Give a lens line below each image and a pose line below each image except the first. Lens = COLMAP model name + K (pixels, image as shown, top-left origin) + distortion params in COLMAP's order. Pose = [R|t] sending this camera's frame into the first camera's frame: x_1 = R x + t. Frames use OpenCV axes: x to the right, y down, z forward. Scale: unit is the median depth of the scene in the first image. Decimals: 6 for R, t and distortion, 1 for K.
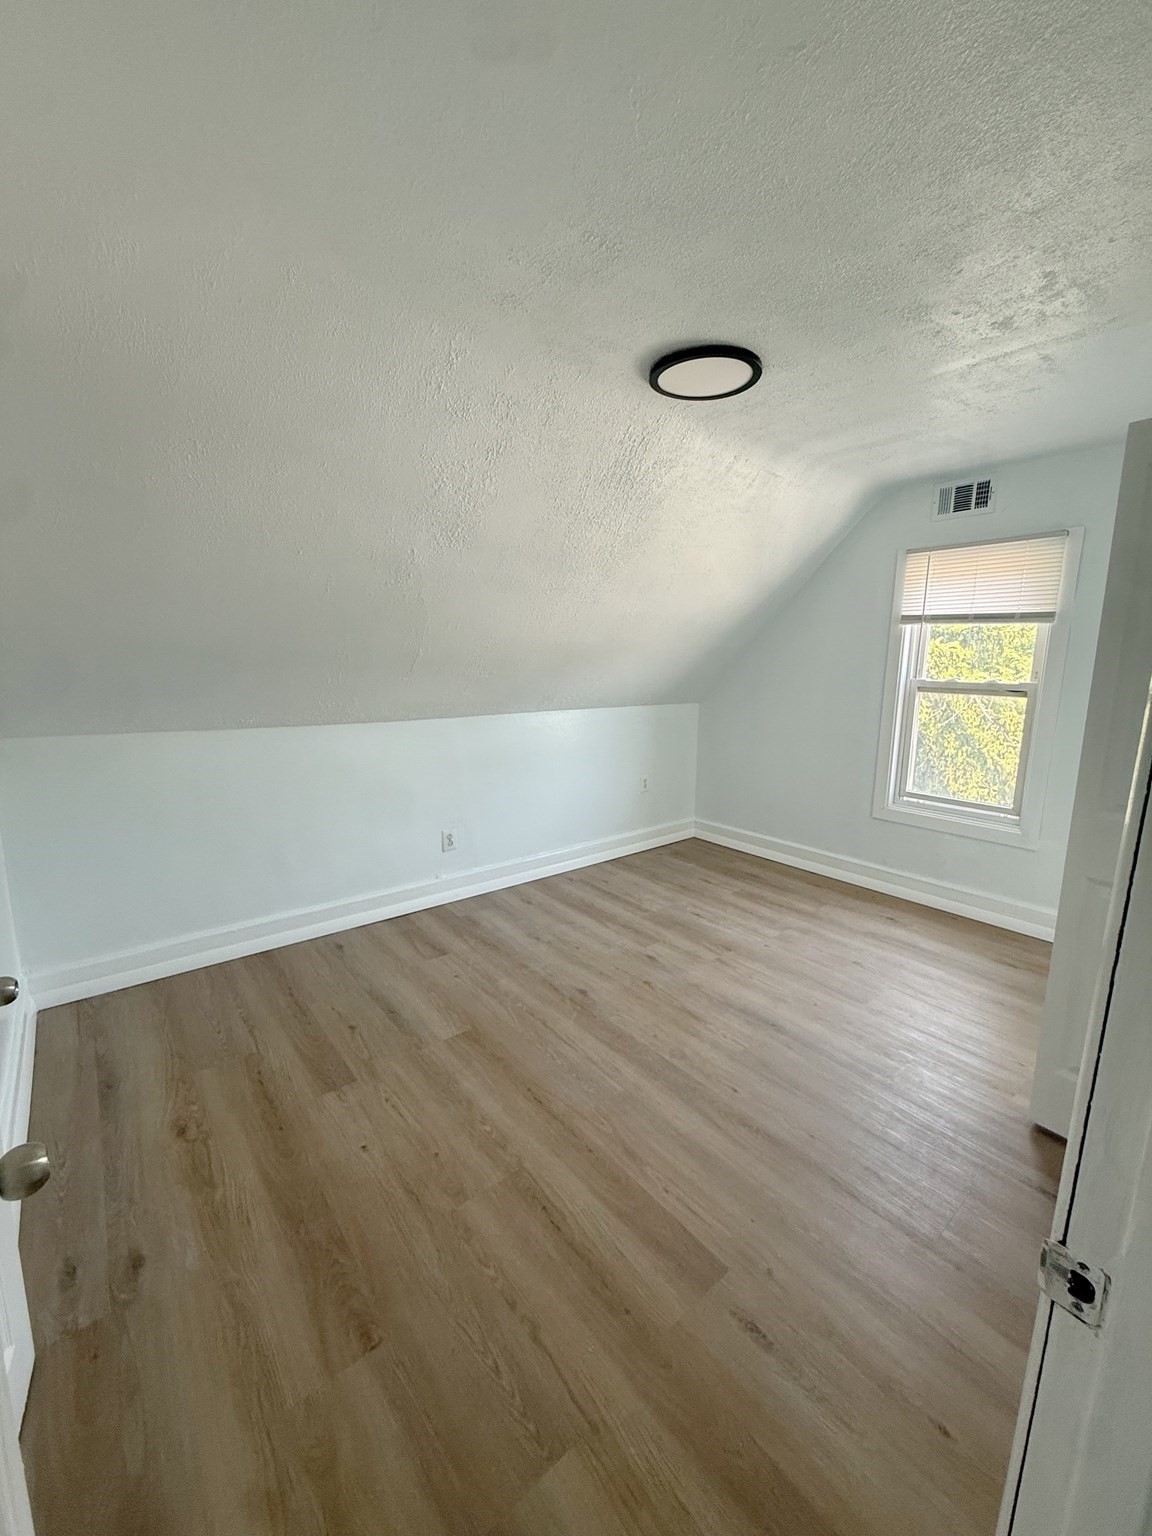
lens RADIAL K [[614.9, 0, 576.9], [0, 614.9, 765.7], [0, 0, 1]] dist [0.000375, 0.000278]
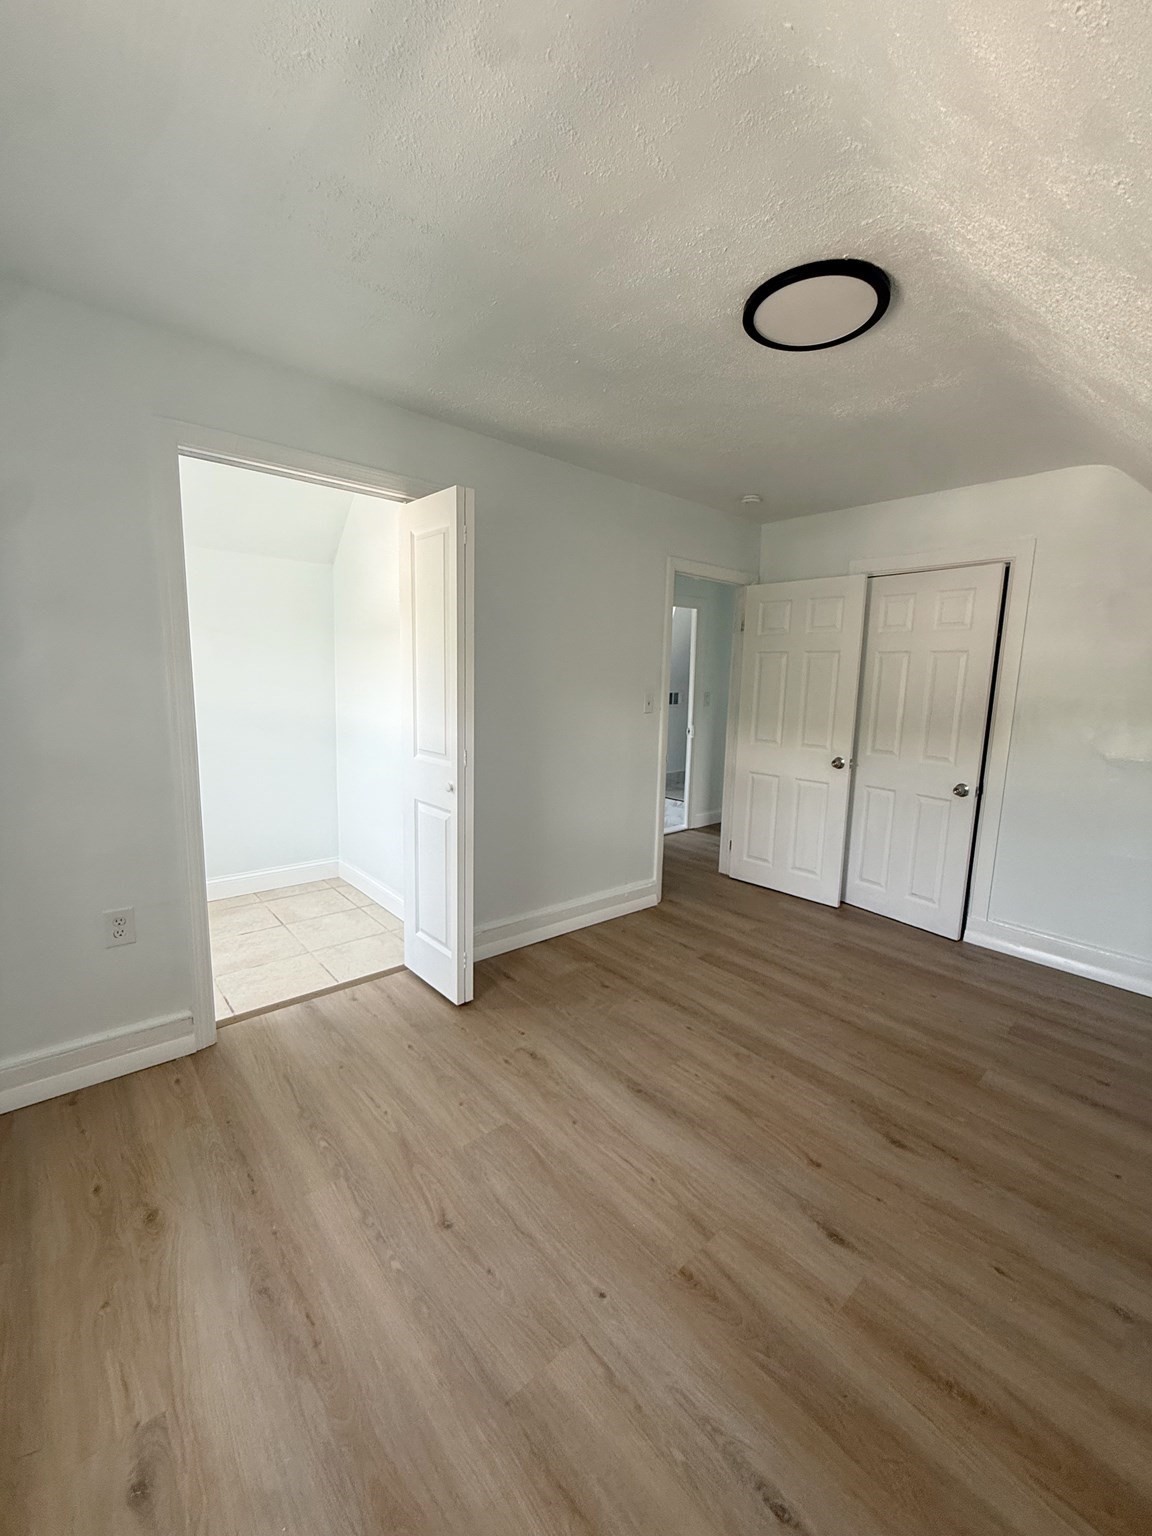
lens RADIAL K [[614.9, 0, 575.6], [0, 614.9, 765.5], [0, 0, 1]] dist [0.000375, 0.000278]
pose [[-0.998665, -0.036337, -0.036703, 0.455791], [-0.046050, 0.948235, 0.314213, -0.264764], [0.023385, 0.315484, -0.948643, 1.665018]]
